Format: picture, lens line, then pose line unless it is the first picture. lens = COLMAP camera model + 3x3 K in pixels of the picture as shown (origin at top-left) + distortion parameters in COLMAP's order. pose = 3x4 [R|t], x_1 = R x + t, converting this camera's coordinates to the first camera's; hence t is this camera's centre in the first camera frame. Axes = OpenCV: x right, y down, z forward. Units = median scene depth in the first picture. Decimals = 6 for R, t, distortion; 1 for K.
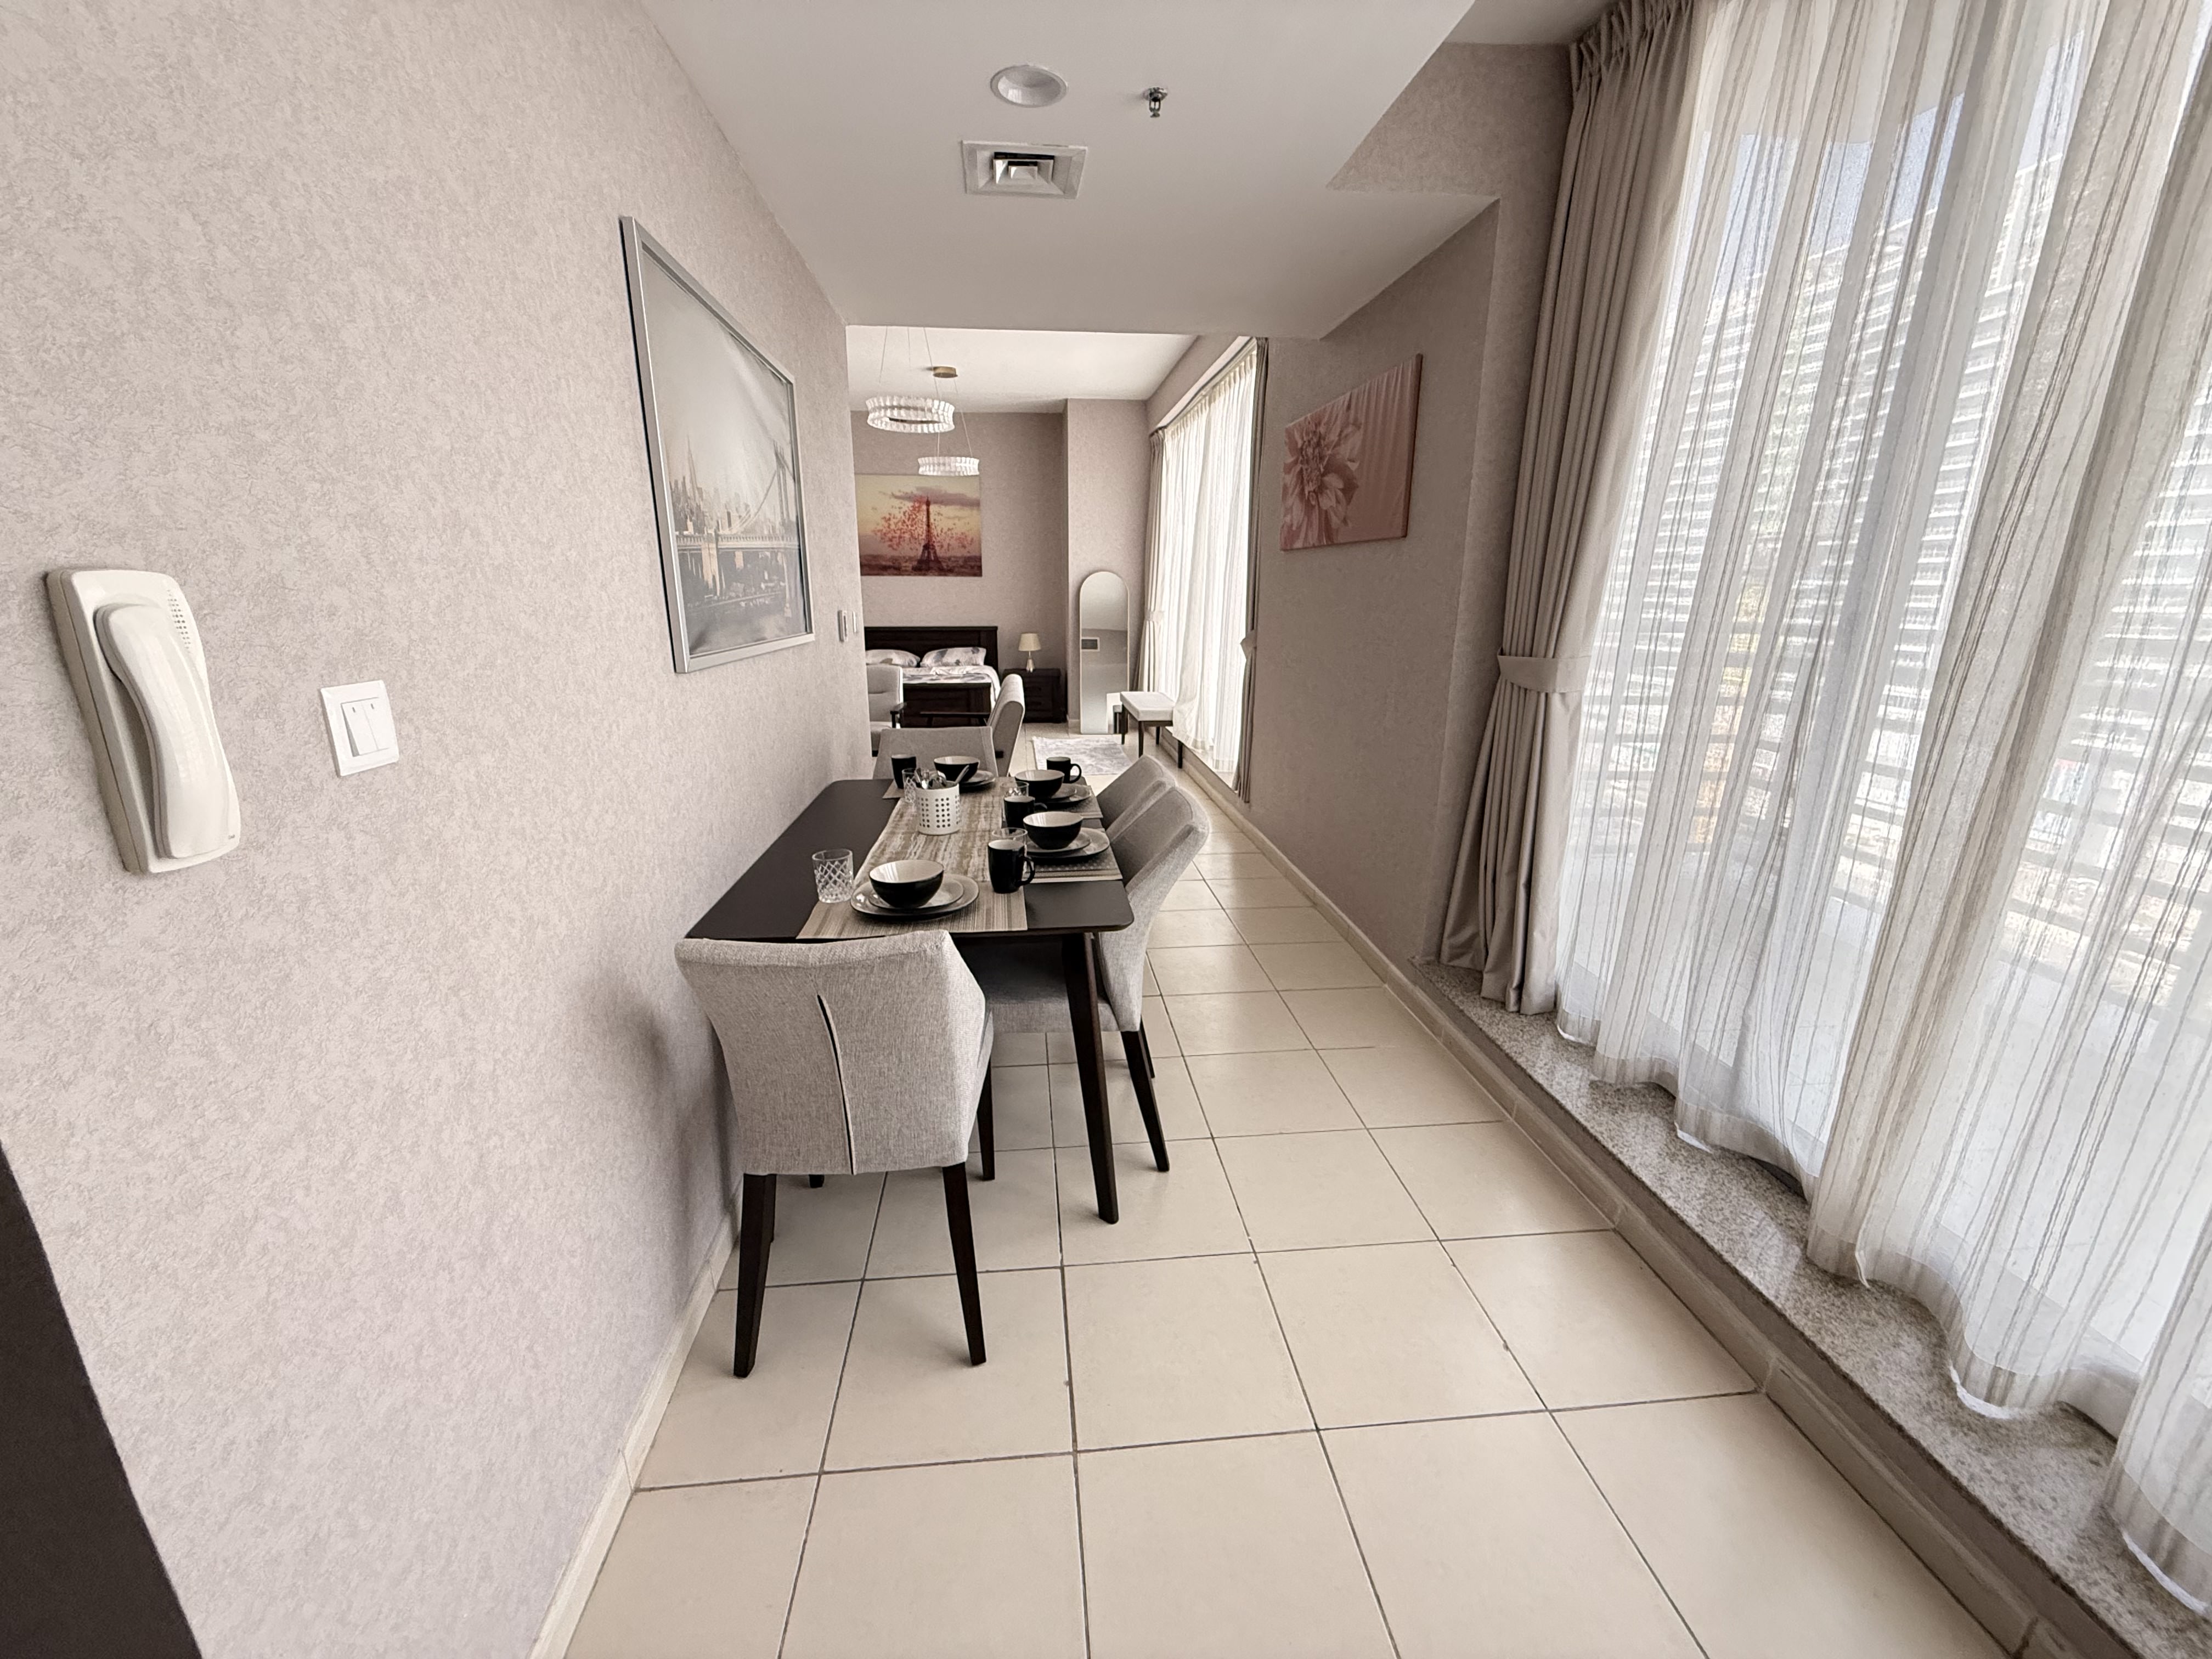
lens RADIAL K [[881.9, 0, 1099.2], [0, 881.9, 839.5], [0, 0, 1]] dist [0.001166, -0.000180]
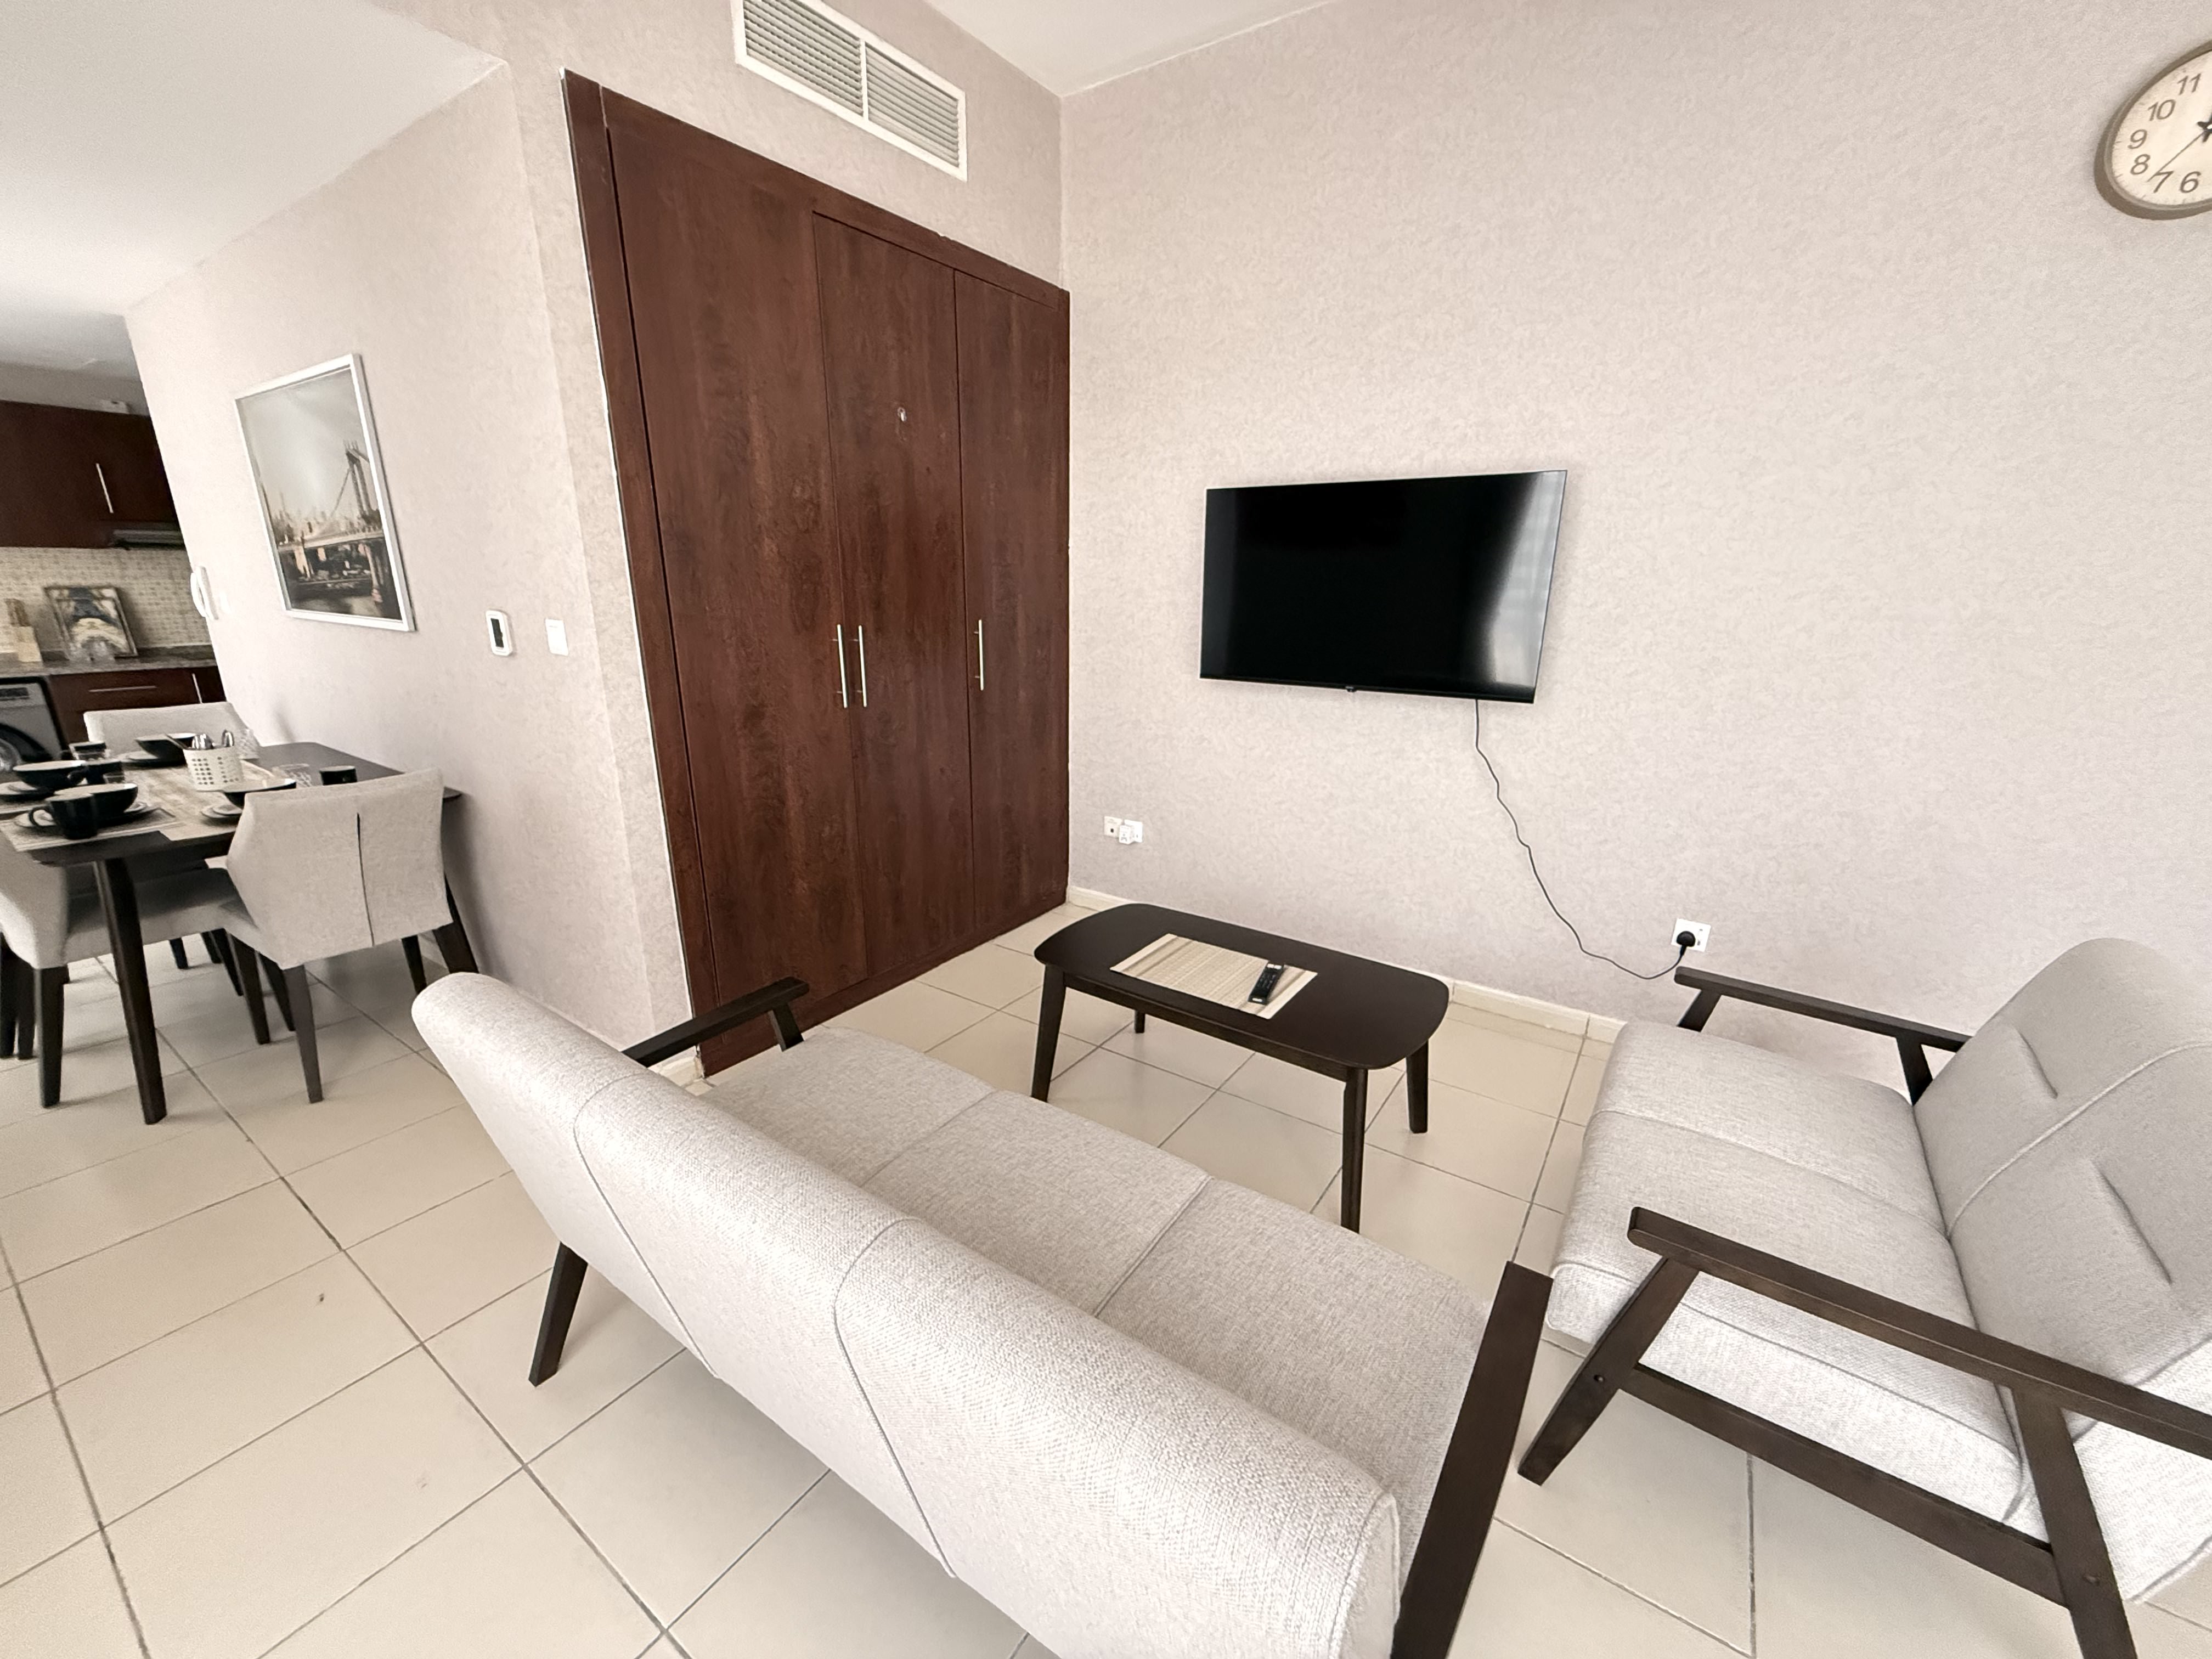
lens RADIAL K [[881.9, 0, 1096.2], [0, 881.9, 837.6], [0, 0, 1]] dist [0.001166, -0.000180]
pose [[-0.646562, 0.210077, -0.733366, -0.018080], [-0.221975, 0.867930, 0.444325, -0.200820], [0.729853, 0.450072, -0.514539, 0.689020]]
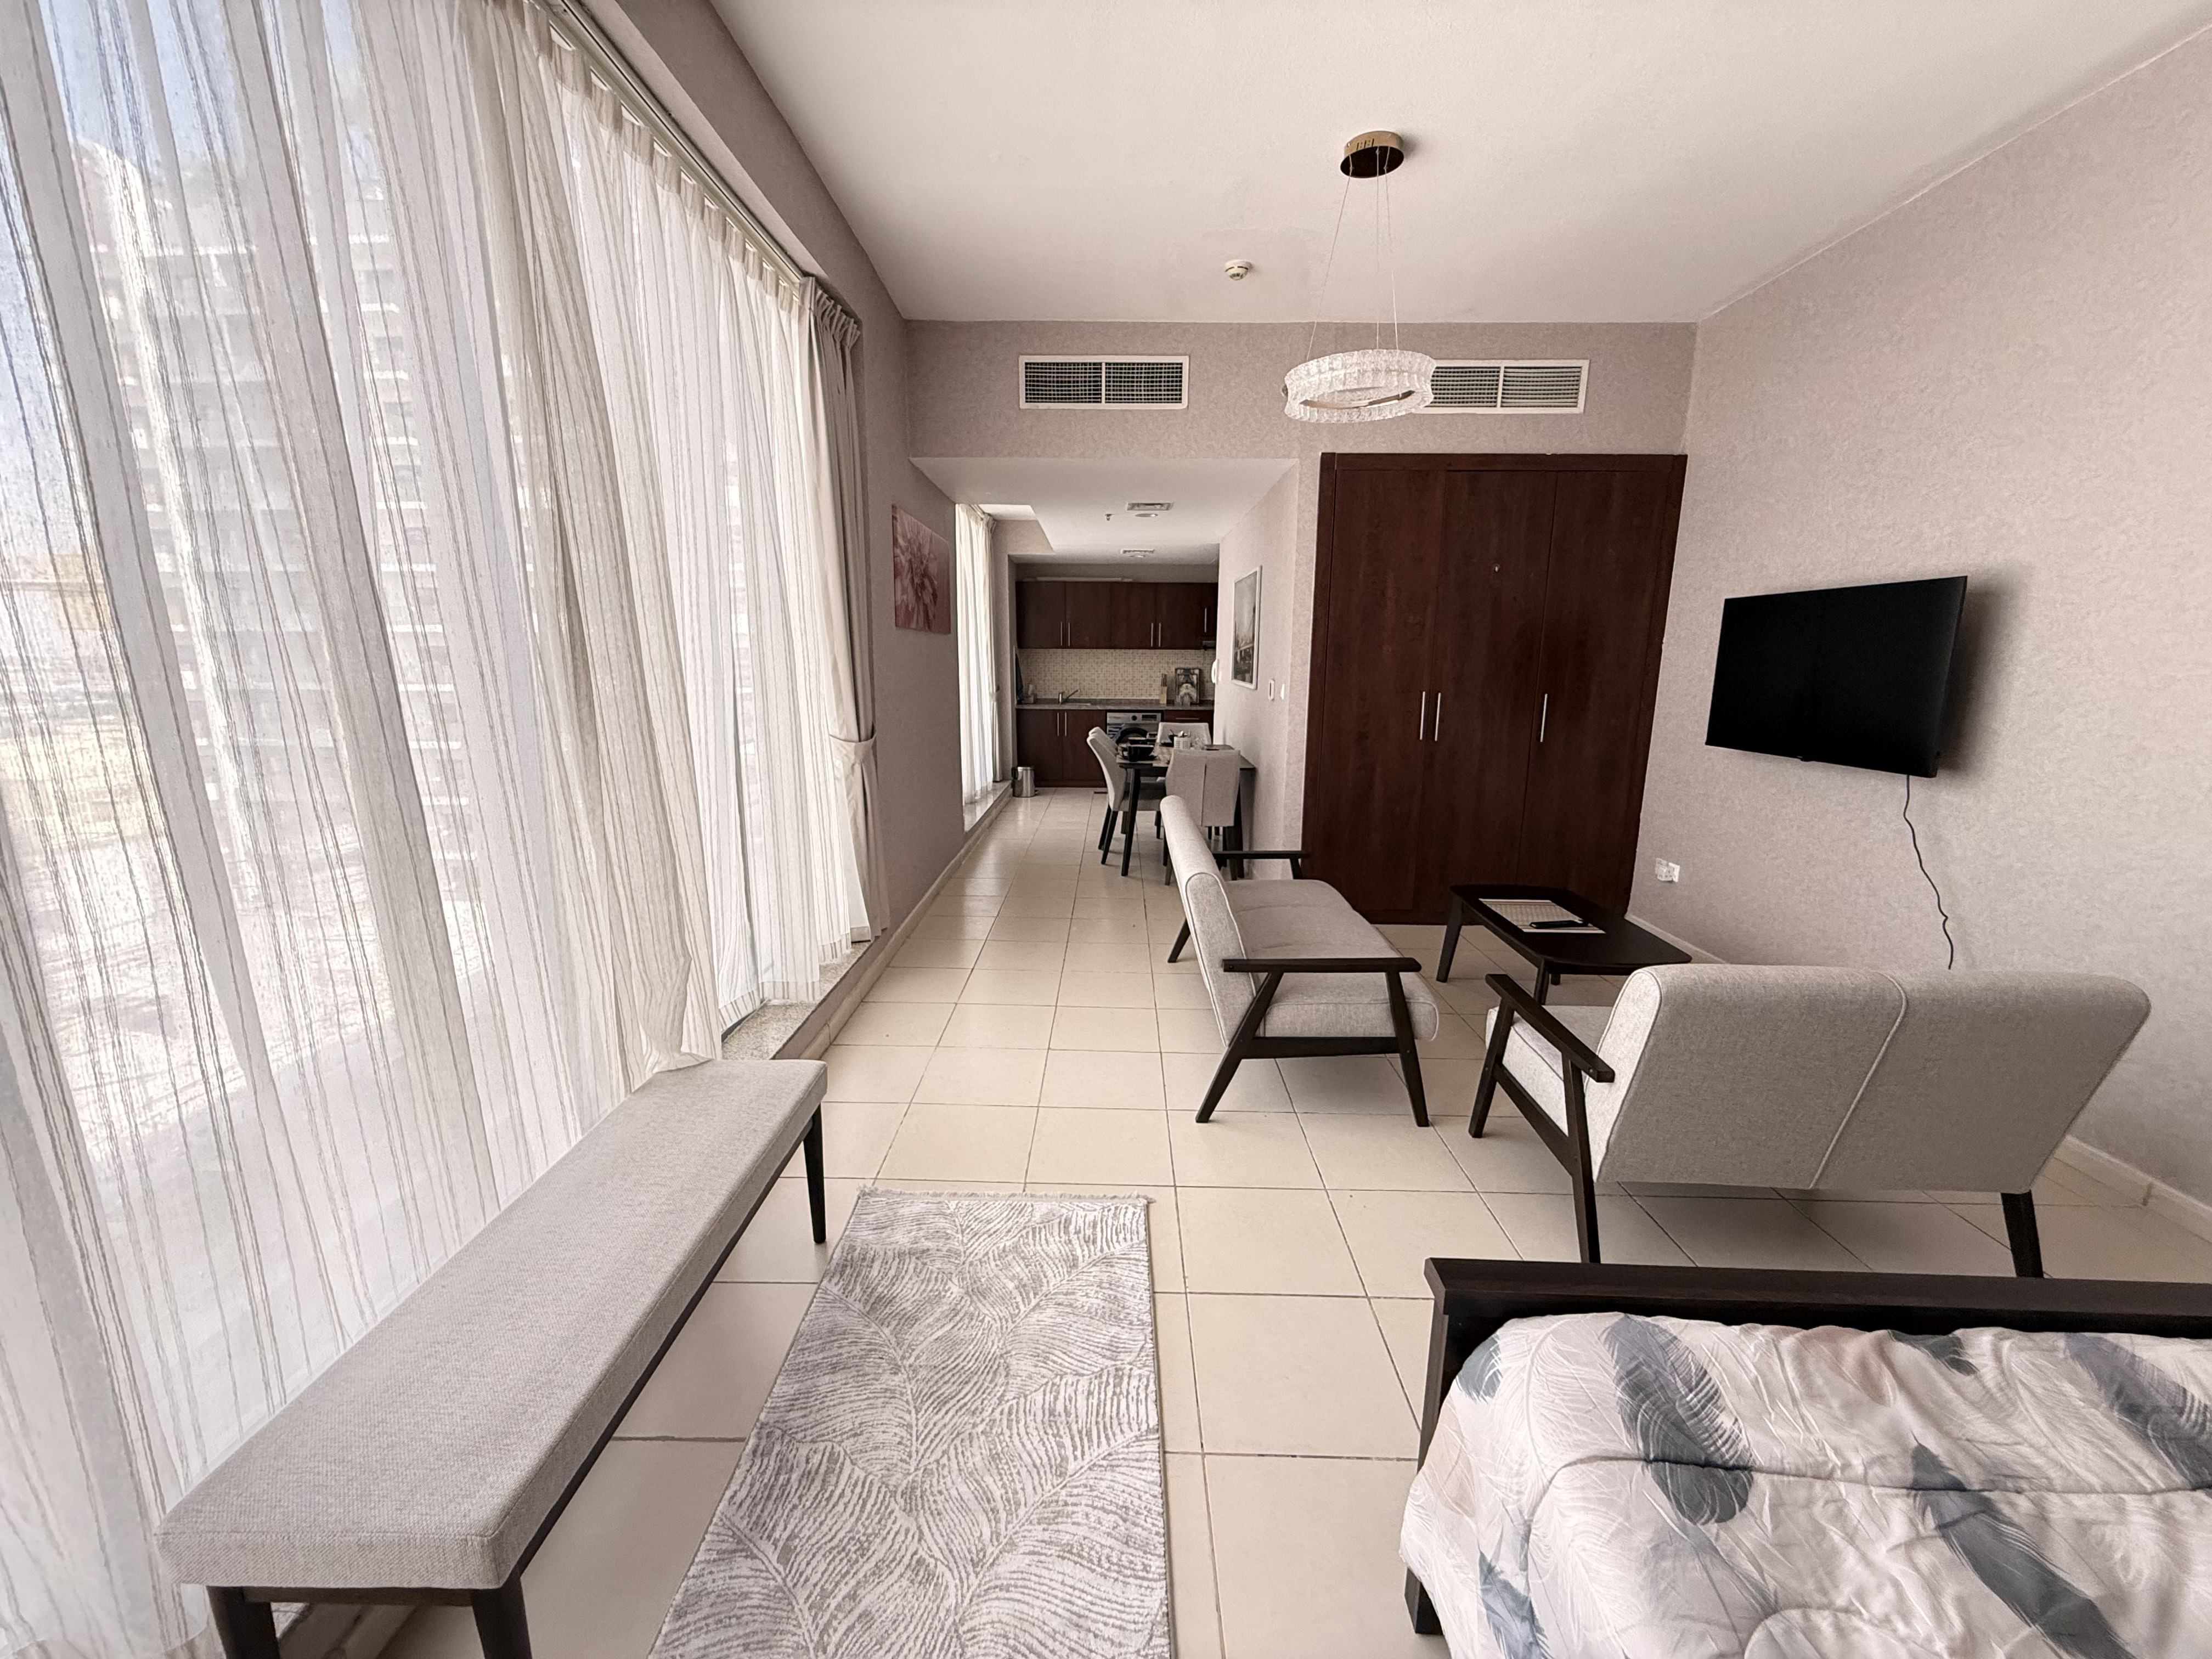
lens RADIAL K [[881.9, 0, 1101.9], [0, 881.9, 835.1], [0, 0, 1]] dist [0.001166, -0.000180]
pose [[-0.992983, -0.033820, 0.113319, -0.070722], [0.022605, 0.886284, 0.462589, -0.280782], [-0.116078, 0.461905, -0.879301, 0.957522]]
